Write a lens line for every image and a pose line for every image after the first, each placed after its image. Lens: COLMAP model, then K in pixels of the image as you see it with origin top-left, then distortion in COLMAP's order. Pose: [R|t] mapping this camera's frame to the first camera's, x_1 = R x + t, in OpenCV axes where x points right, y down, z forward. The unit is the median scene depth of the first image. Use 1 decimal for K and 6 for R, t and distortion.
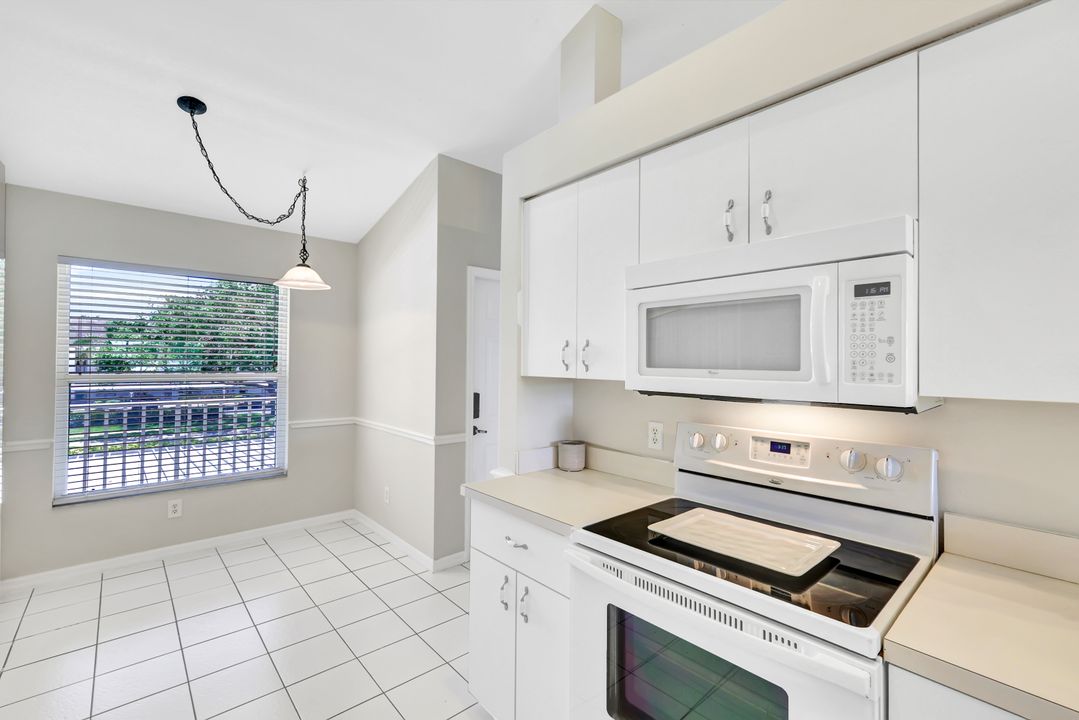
lens RADIAL K [[471.6, 0, 542.9], [0, 471.6, 357.6], [0, 0, 1]] dist [-0.000209, -0.000012]
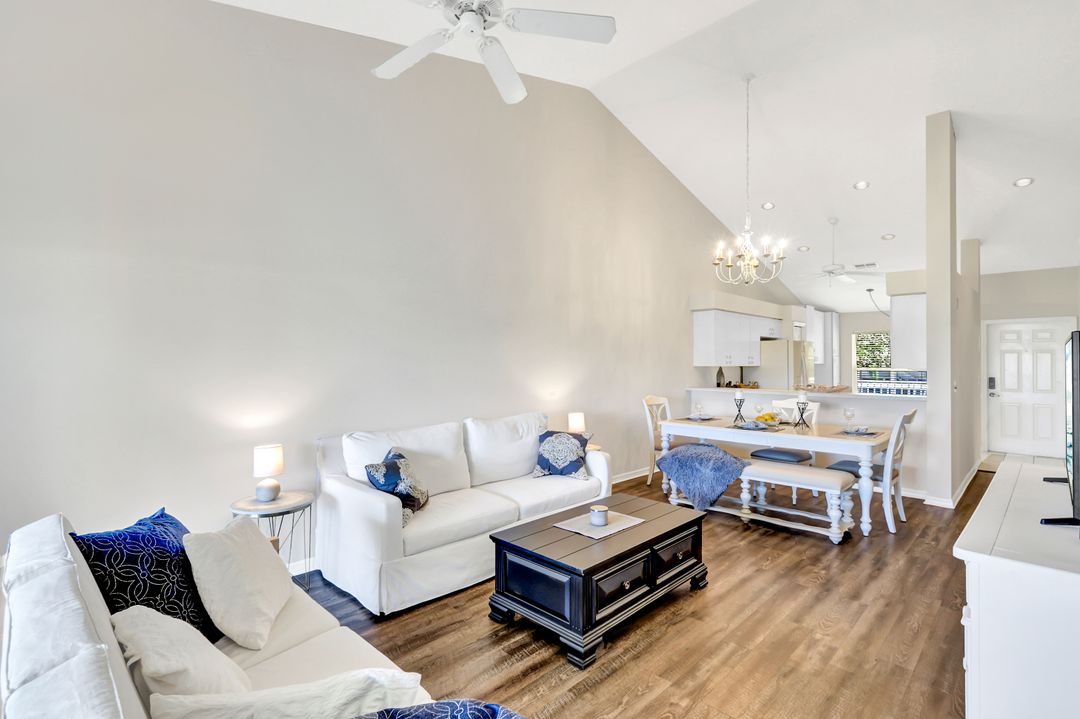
lens RADIAL K [[499.2, 0, 549.5], [0, 499.2, 357.0], [0, 0, 1]] dist [0.021266, 0.000127]
pose [[0.071367, -0.017955, -0.997289, 3.620488], [0.005826, 0.999828, -0.017584, 0.018279], [0.997433, -0.004555, 0.071459, -2.121805]]
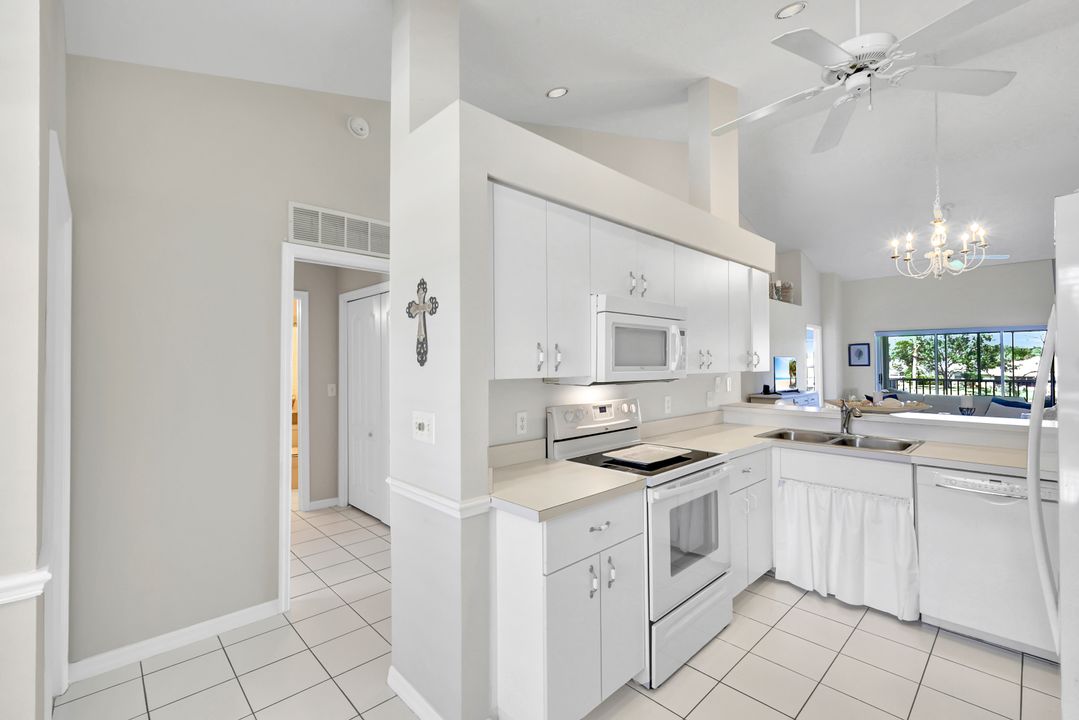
lens RADIAL K [[471.6, 0, 542.9], [0, 471.6, 357.6], [0, 0, 1]] dist [-0.000209, -0.000012]
pose [[-0.040958, 0.001557, 0.999160, -1.043698], [-0.006598, 0.999977, -0.001829, -0.001218], [-0.999139, -0.006667, -0.040947, 1.066784]]
